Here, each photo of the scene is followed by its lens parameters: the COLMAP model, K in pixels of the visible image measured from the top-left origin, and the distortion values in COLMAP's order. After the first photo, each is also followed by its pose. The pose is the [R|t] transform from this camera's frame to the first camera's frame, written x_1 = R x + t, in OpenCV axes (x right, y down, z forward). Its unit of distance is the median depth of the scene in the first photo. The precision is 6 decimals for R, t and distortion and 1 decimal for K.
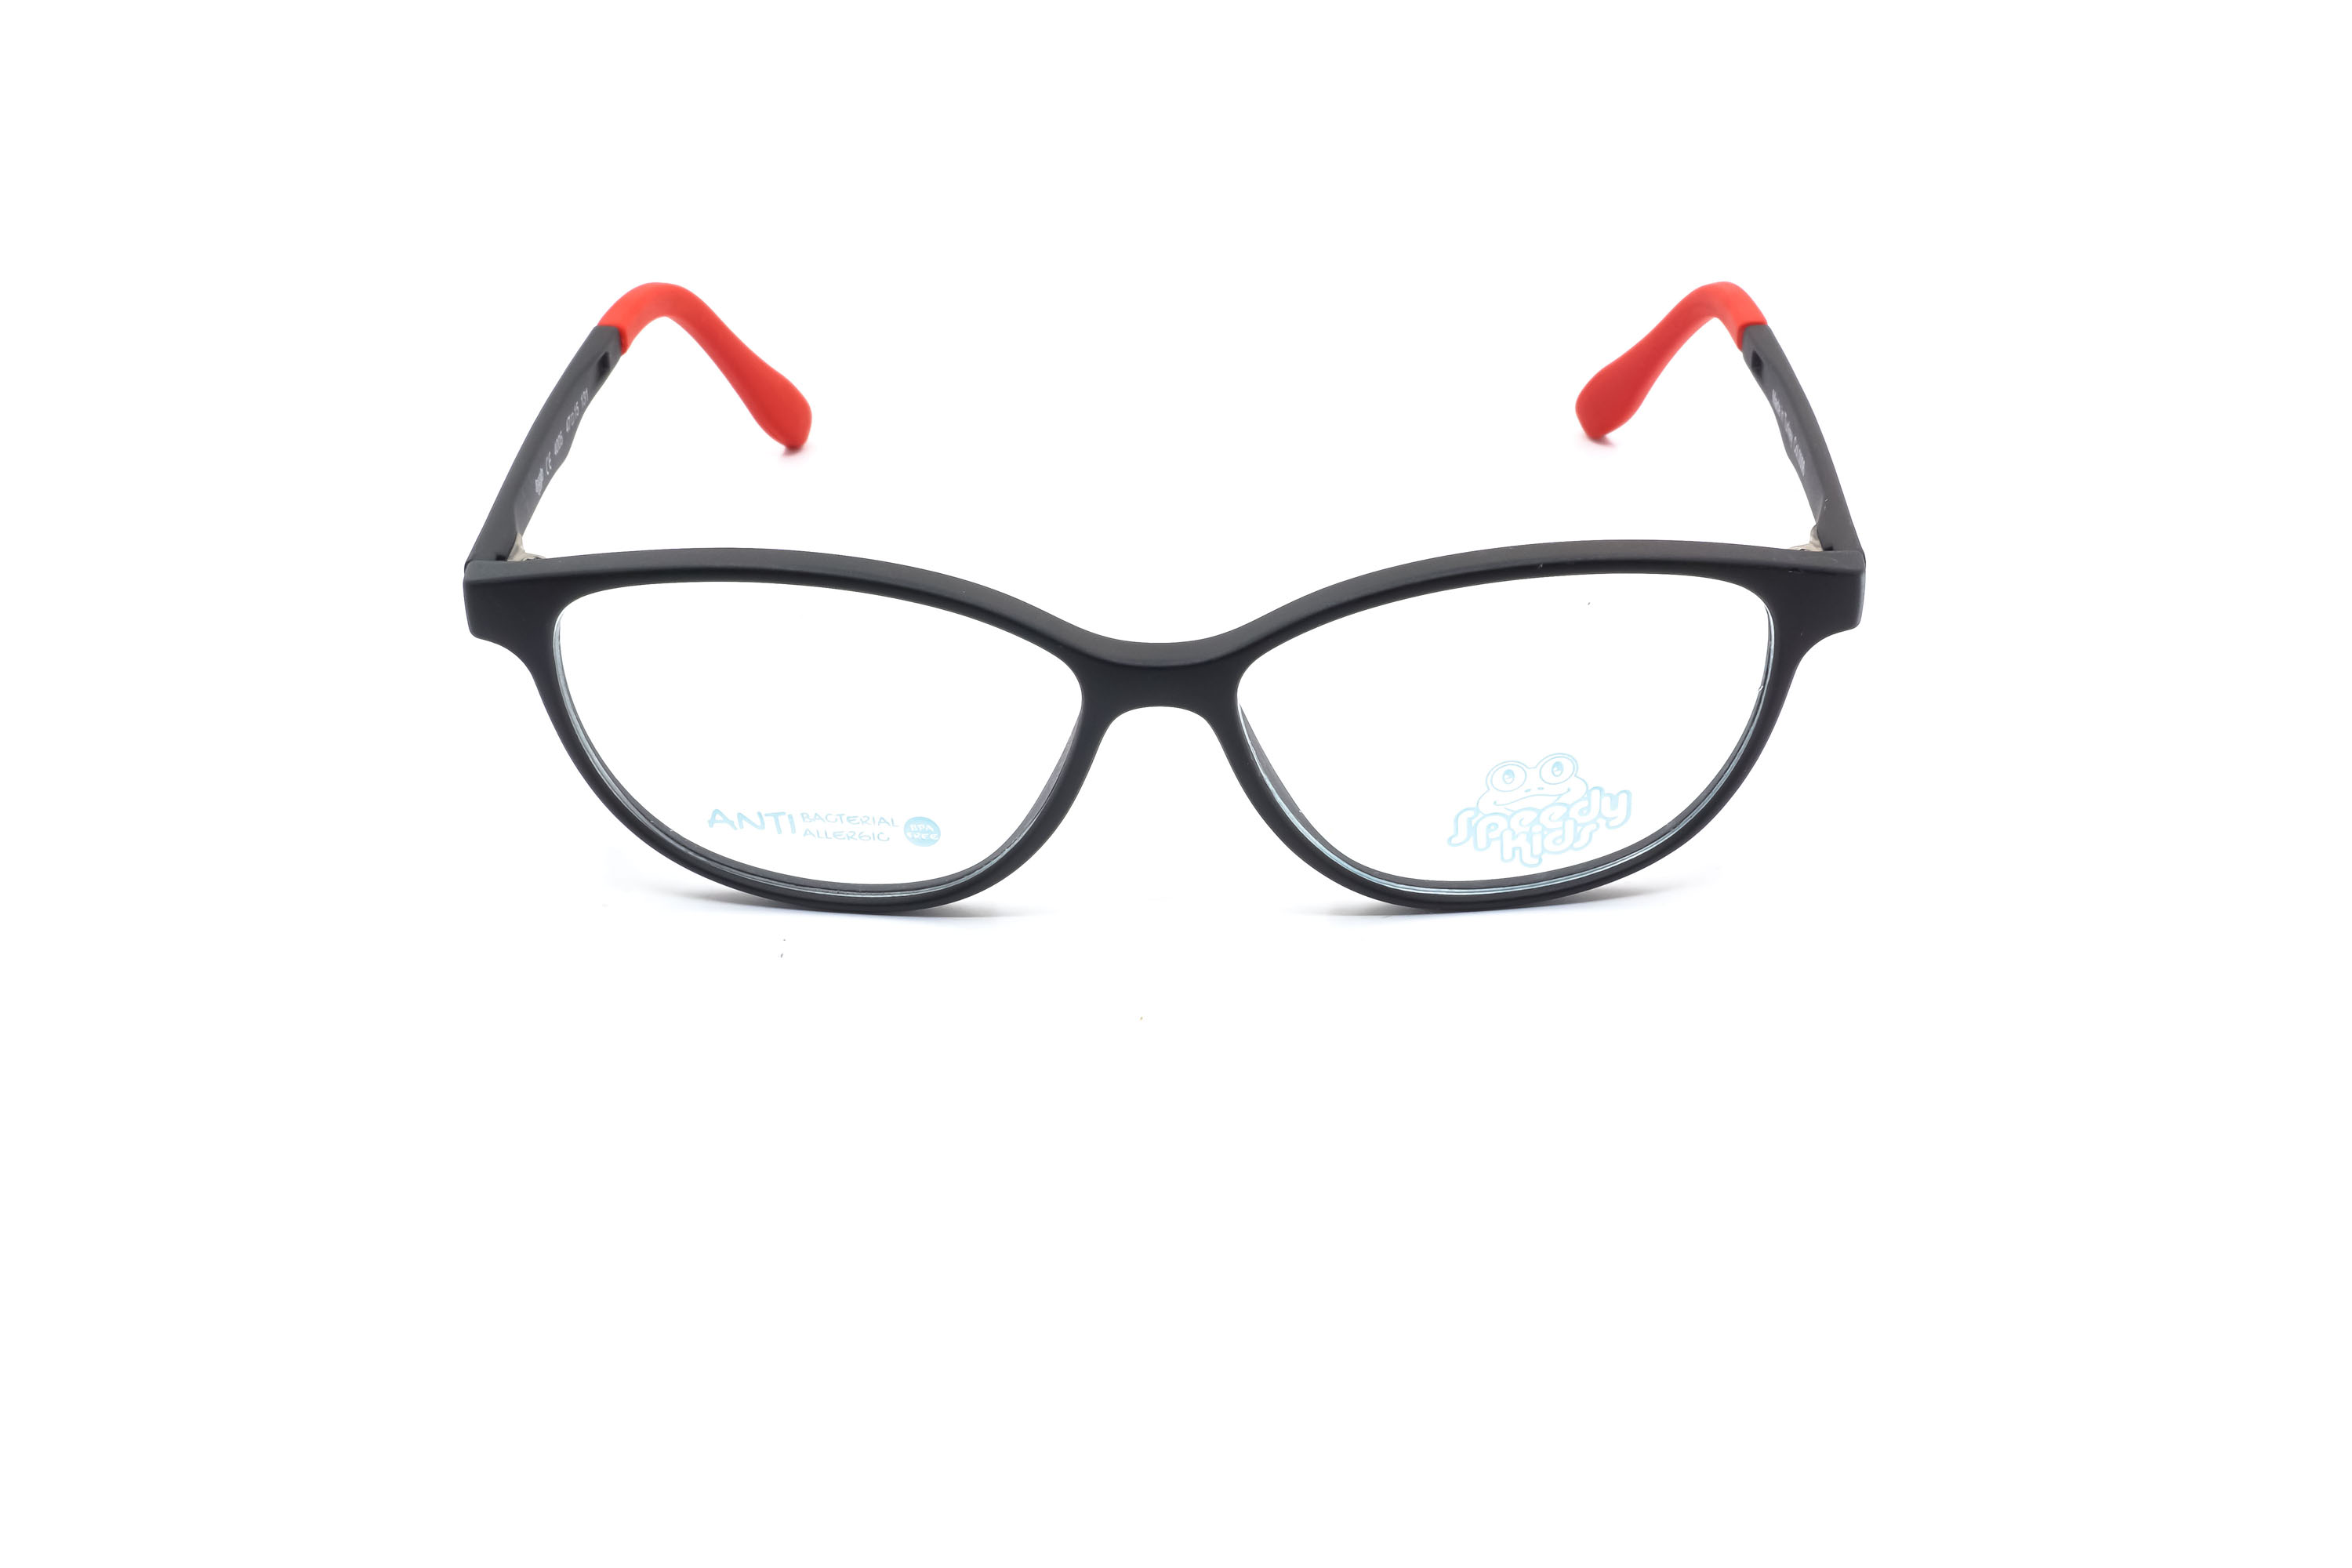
lens RADIAL K [[2399.4, 0, 1177.9], [0, 2399.4, 784.5], [0, 0, 1]] dist [0.009611, 0.000000]
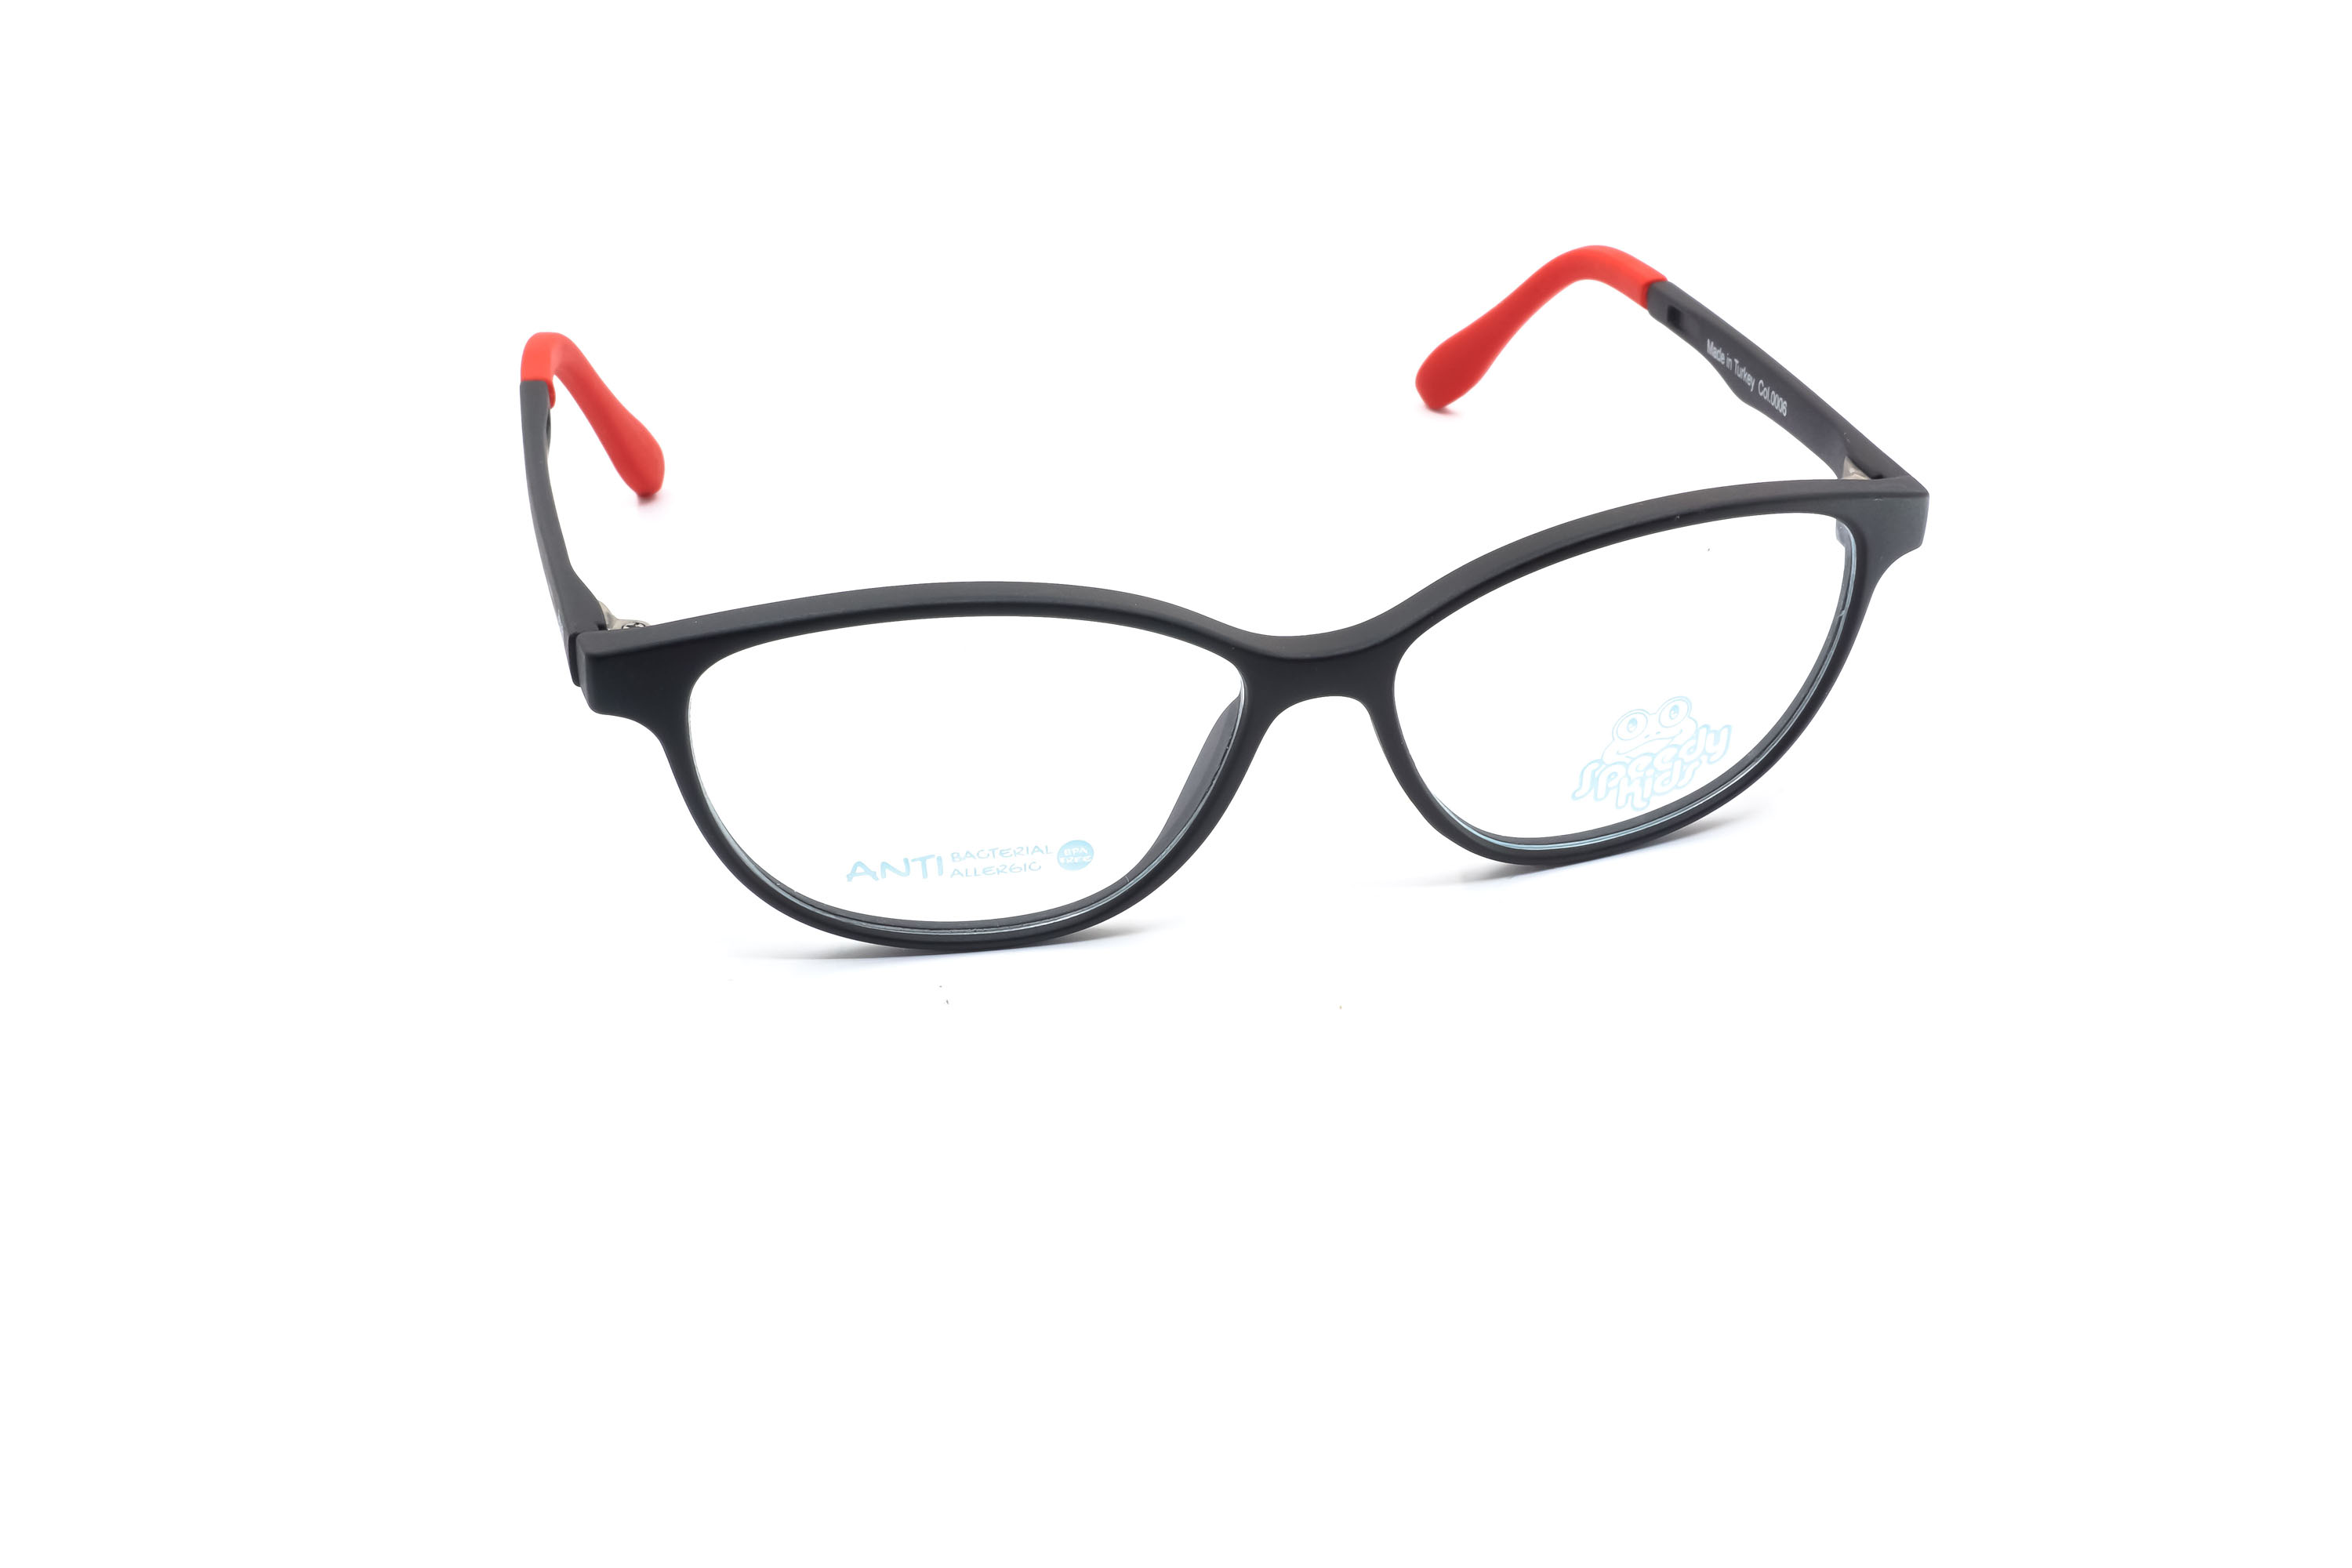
lens RADIAL K [[2399.4, 0, 1181.2], [0, 2399.4, 803.8], [0, 0, 1]] dist [0.009611, 0.000000]
pose [[0.964778, -0.130686, 0.228307, -0.285900], [0.129884, 0.991355, 0.018600, -0.013923], [-0.228764, 0.011709, 0.973412, 0.033170]]
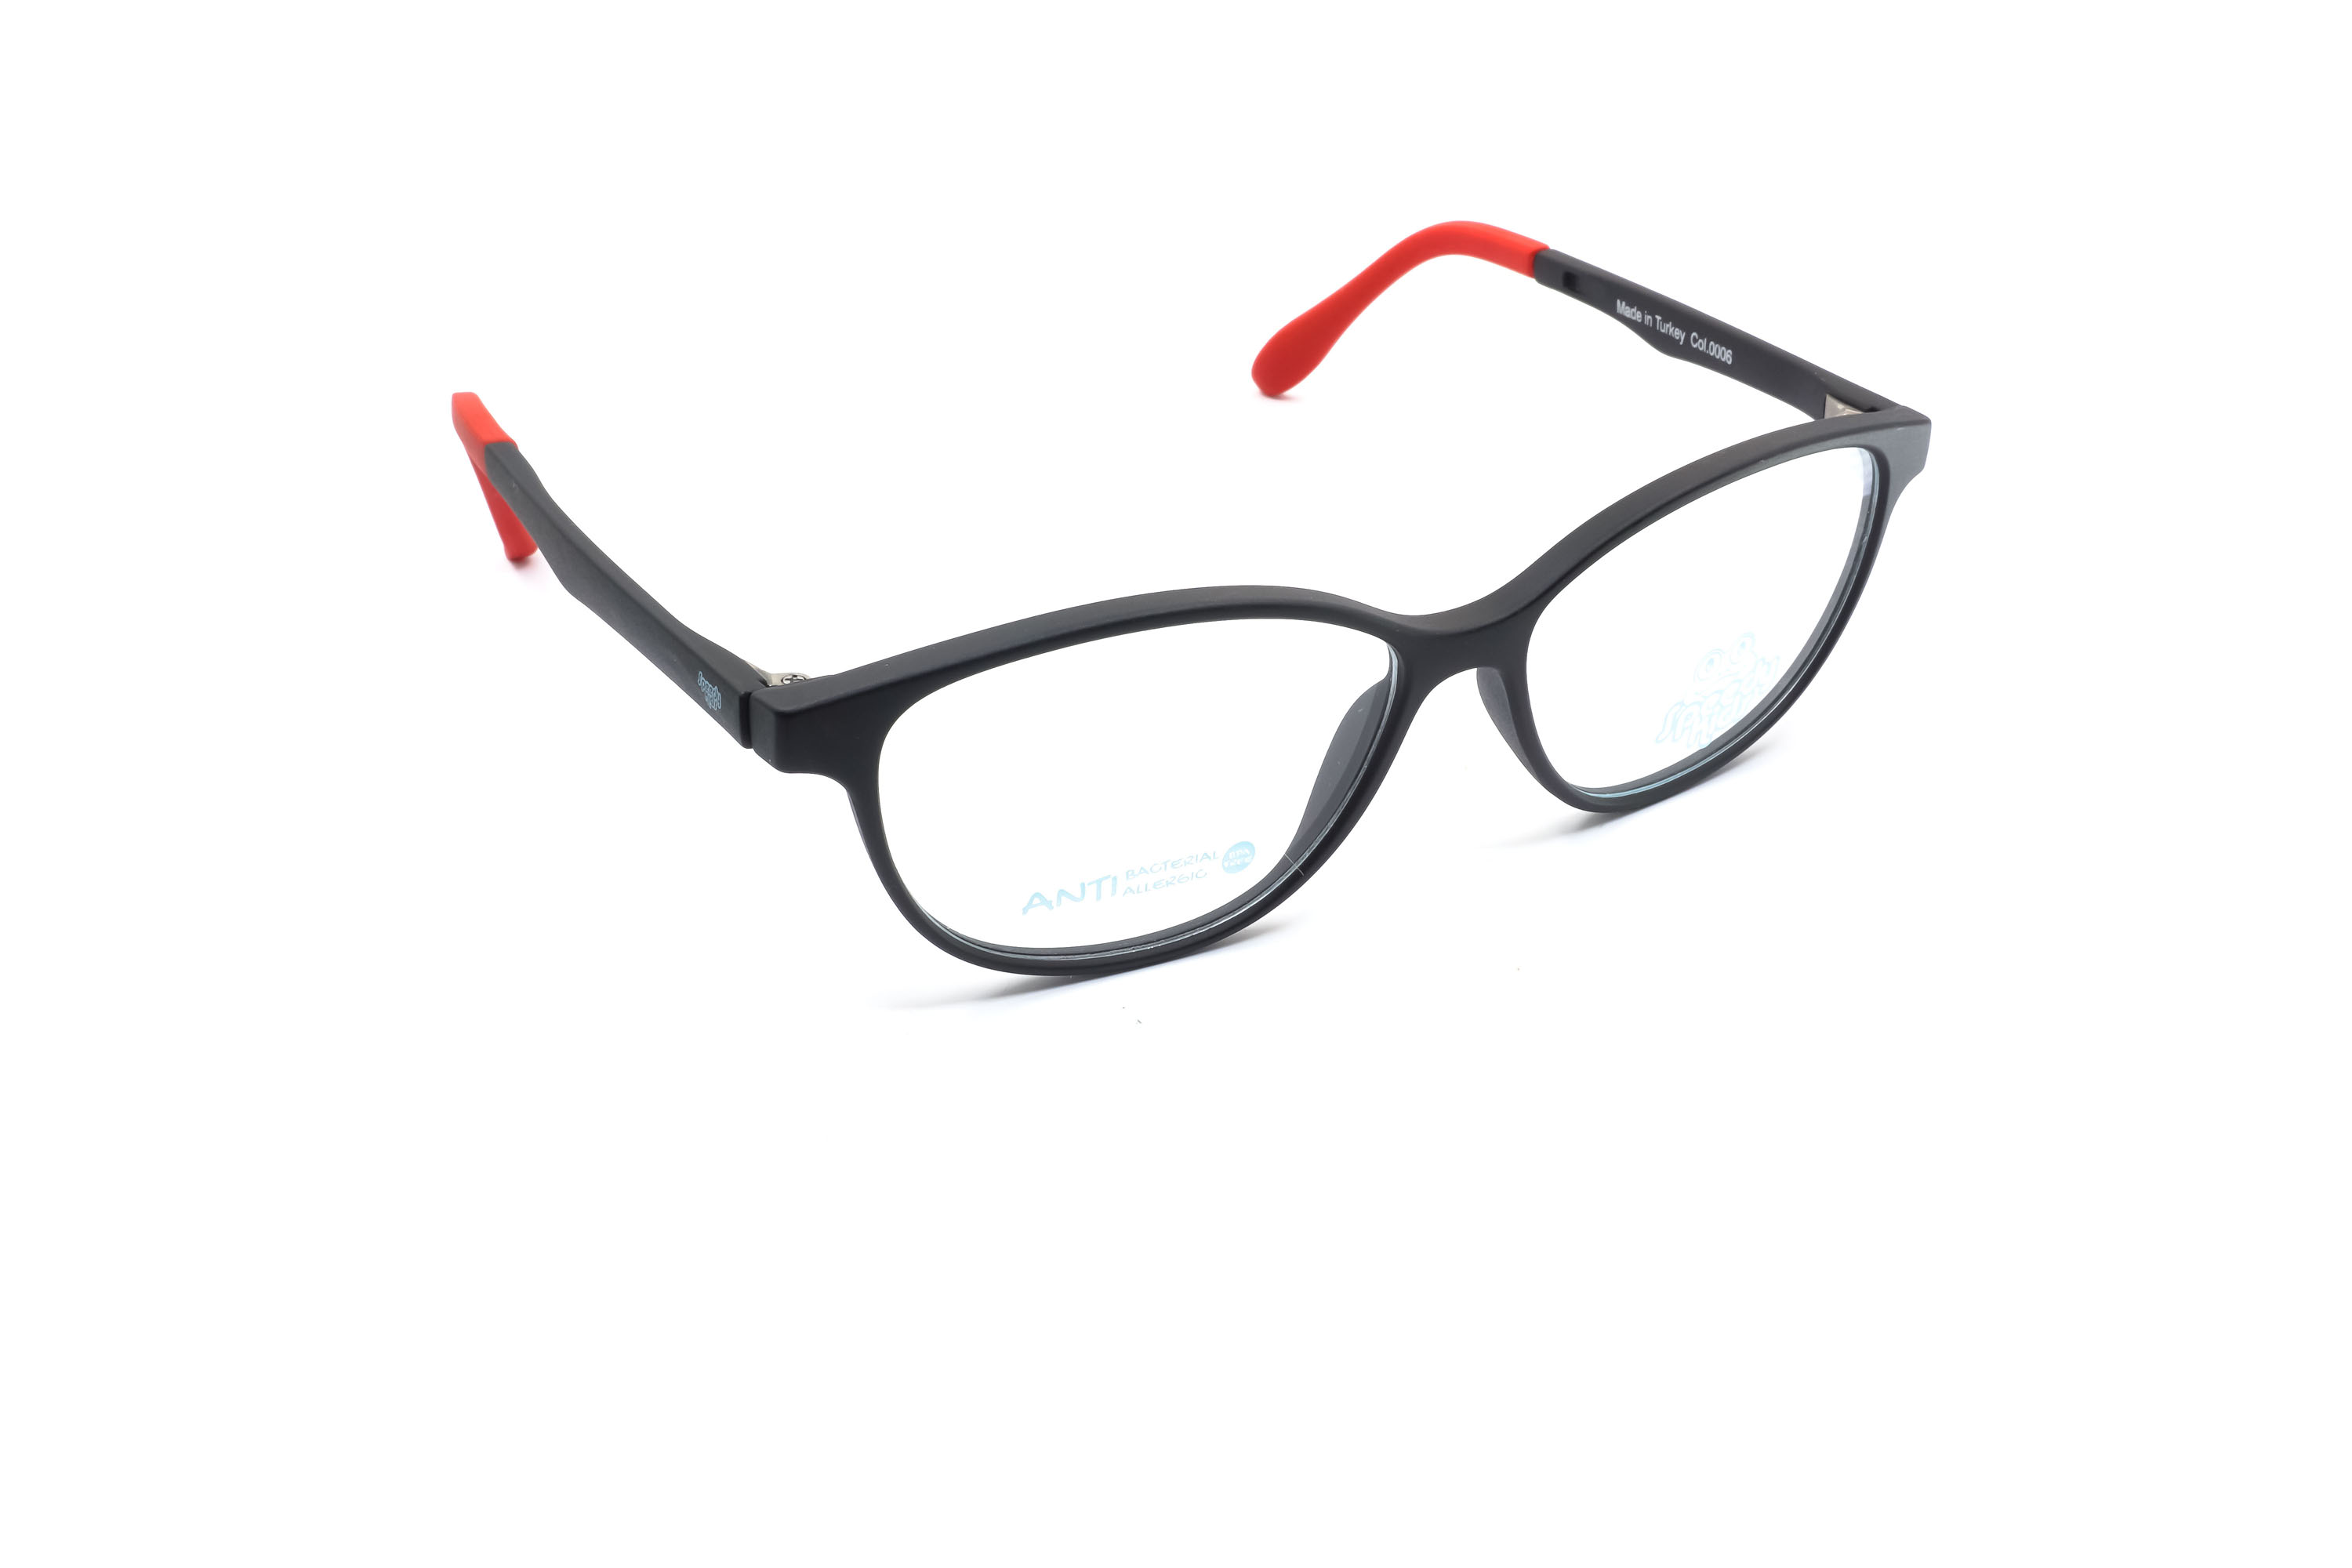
lens RADIAL K [[2399.4, 0, 1182.3], [0, 2399.4, 790.3], [0, 0, 1]] dist [0.009611, 0.000000]
pose [[0.863492, -0.247320, 0.439562, -0.550353], [0.249079, 0.966935, 0.054746, -0.066297], [-0.438567, 0.062213, 0.896542, 0.128251]]
